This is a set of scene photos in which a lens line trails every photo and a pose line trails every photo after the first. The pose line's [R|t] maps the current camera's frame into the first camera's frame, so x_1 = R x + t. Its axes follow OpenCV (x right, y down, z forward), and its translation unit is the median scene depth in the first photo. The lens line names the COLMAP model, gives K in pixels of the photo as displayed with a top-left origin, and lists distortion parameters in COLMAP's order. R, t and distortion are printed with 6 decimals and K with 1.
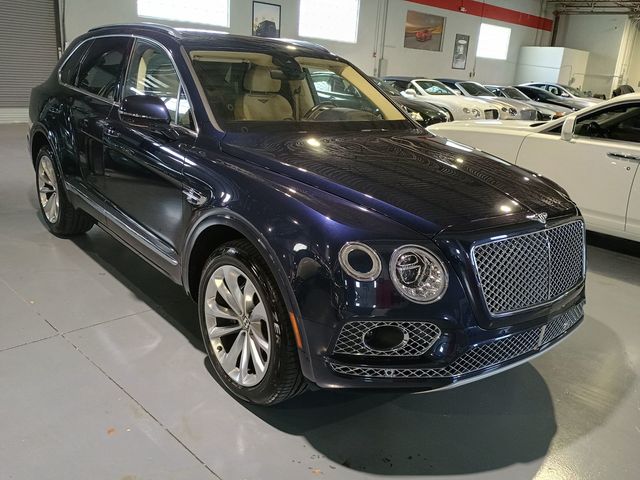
lens RADIAL K [[550.4, 0, 320.0], [0, 550.4, 240.0], [0, 0, 1]] dist [0.065931, -0.087599]
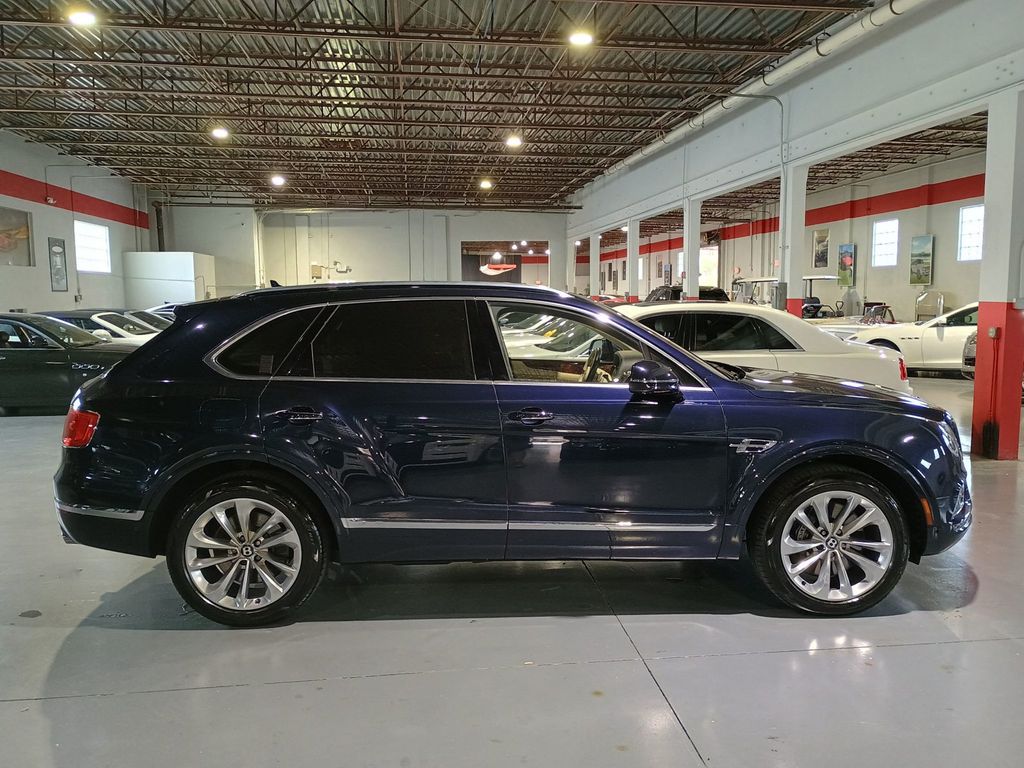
lens RADIAL K [[880.7, 0, 522.0], [0, 880.7, 384.2], [0, 0, 1]] dist [0.070056, -0.104291]
pose [[0.614058, -0.154625, 0.773967, -0.201884], [0.286208, 0.957499, -0.035782, -0.028807], [-0.735540, 0.243488, 0.632215, 0.030536]]
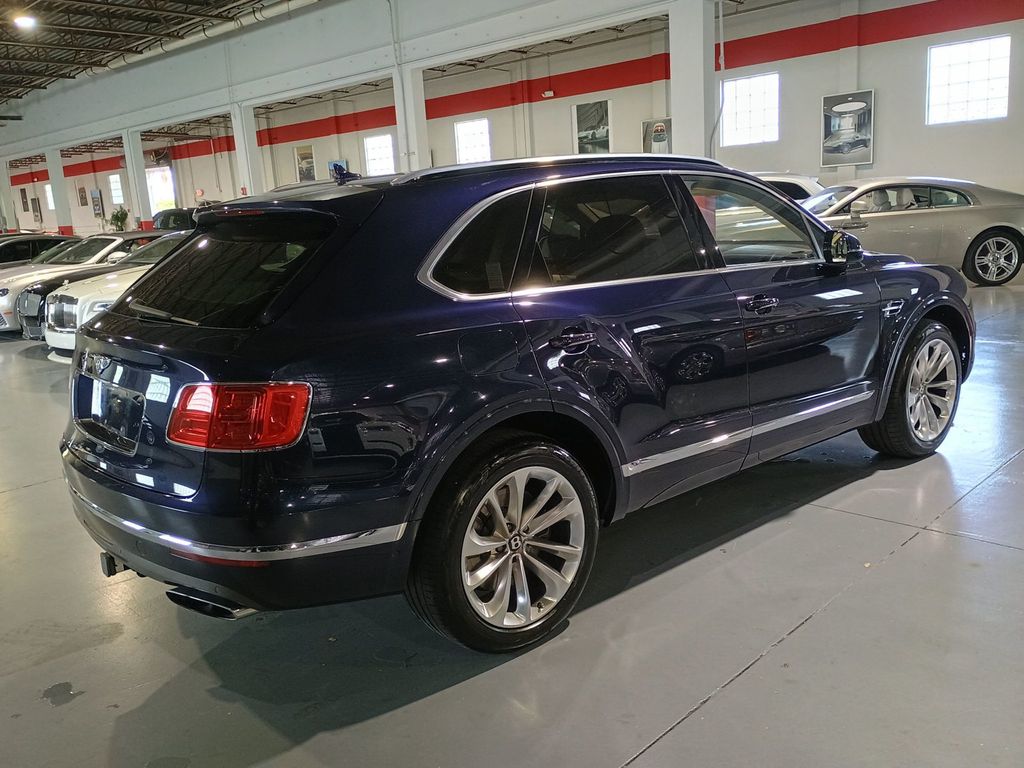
lens RADIAL K [[880.7, 0, 522.0], [0, 880.7, 384.2], [0, 0, 1]] dist [0.070056, -0.104291]
pose [[-0.025513, -0.270654, 0.962339, -0.217667], [0.357826, 0.896397, 0.261595, -0.074291], [-0.933440, 0.351024, 0.073977, 0.184963]]
